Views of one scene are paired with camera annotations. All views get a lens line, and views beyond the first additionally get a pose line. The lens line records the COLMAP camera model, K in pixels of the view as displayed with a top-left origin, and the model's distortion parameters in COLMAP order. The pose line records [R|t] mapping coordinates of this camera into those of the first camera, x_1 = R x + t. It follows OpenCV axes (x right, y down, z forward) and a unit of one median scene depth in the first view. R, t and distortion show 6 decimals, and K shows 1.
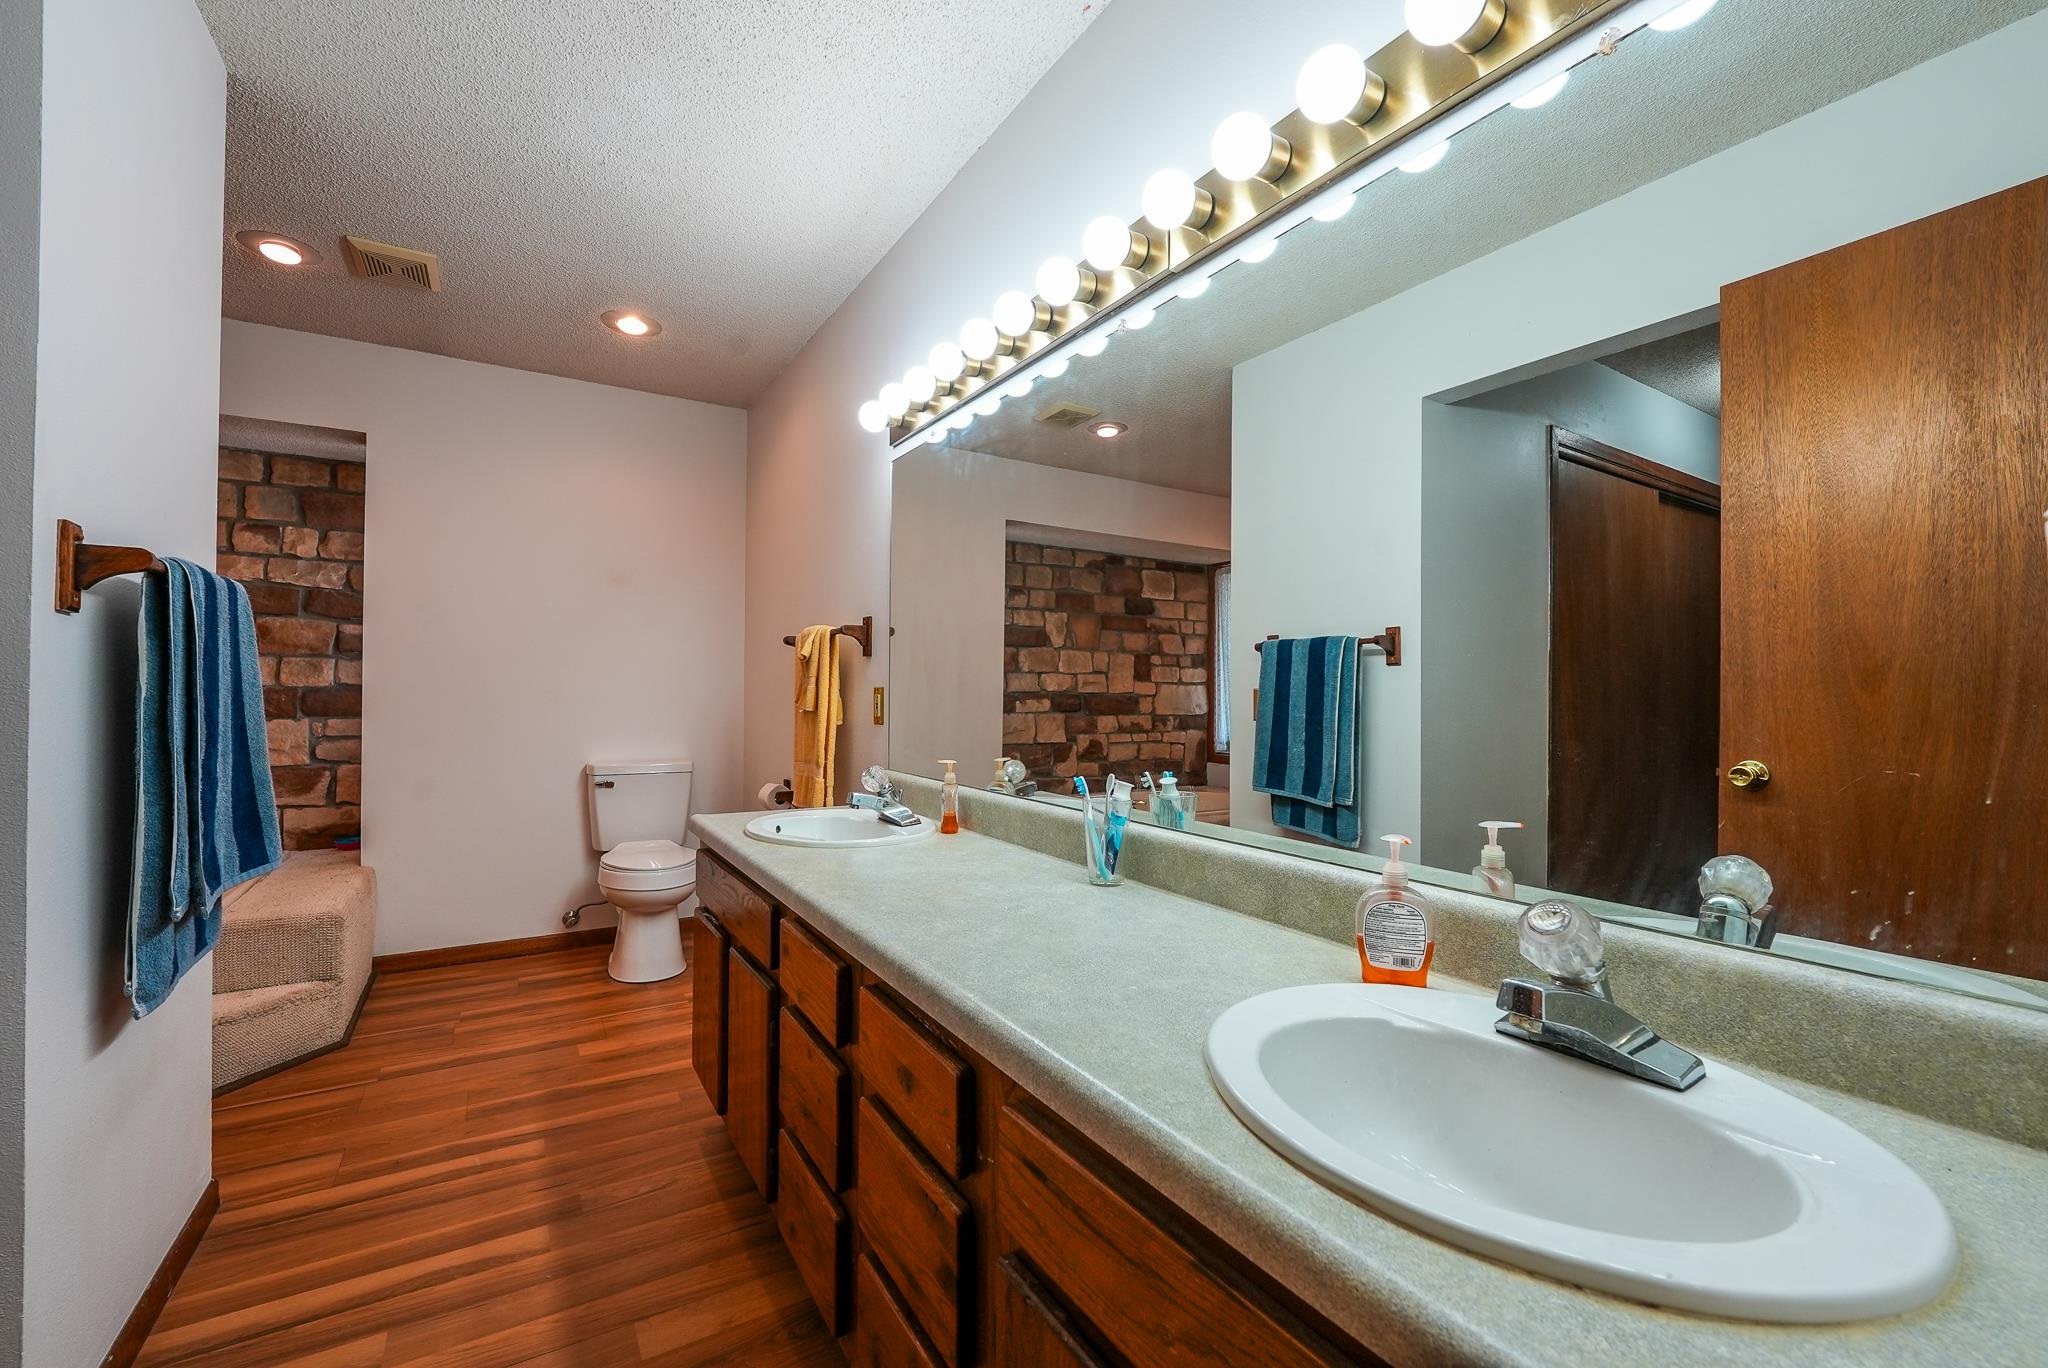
lens RADIAL K [[834.2, 0, 1015.5], [0, 834.2, 677.7], [0, 0, 1]] dist [-0.006947, -0.000907]
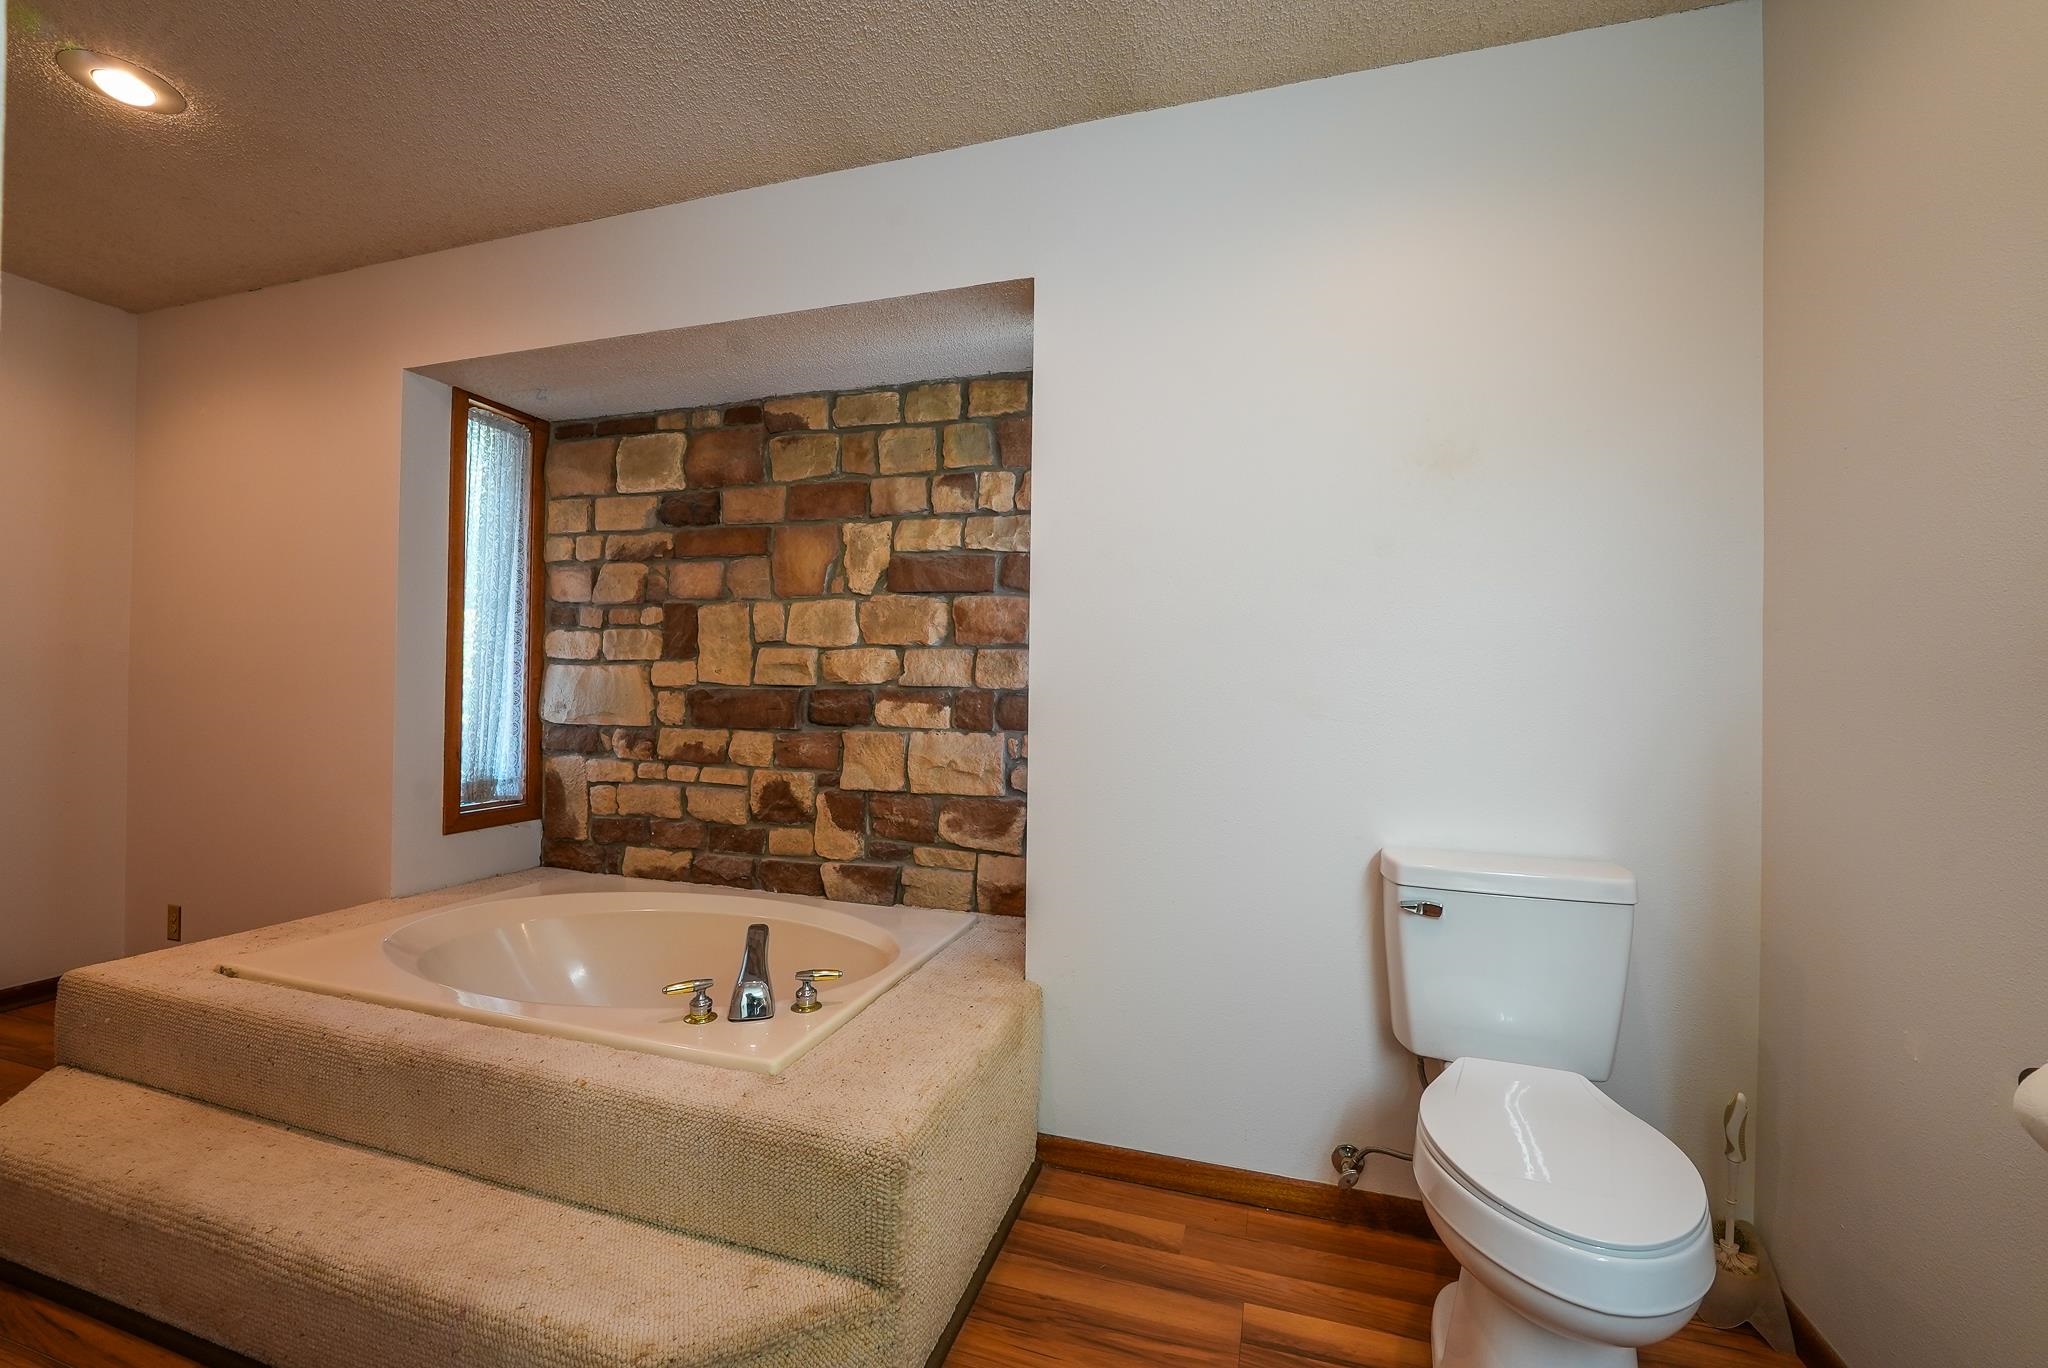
lens RADIAL K [[834.2, 0, 1022.6], [0, 834.2, 680.6], [0, 0, 1]] dist [-0.006947, -0.000907]
pose [[0.653872, -0.003407, -0.756597, -0.293568], [-0.000709, 0.999987, -0.005116, 0.007229], [0.756604, 0.003881, 0.653861, 0.541807]]
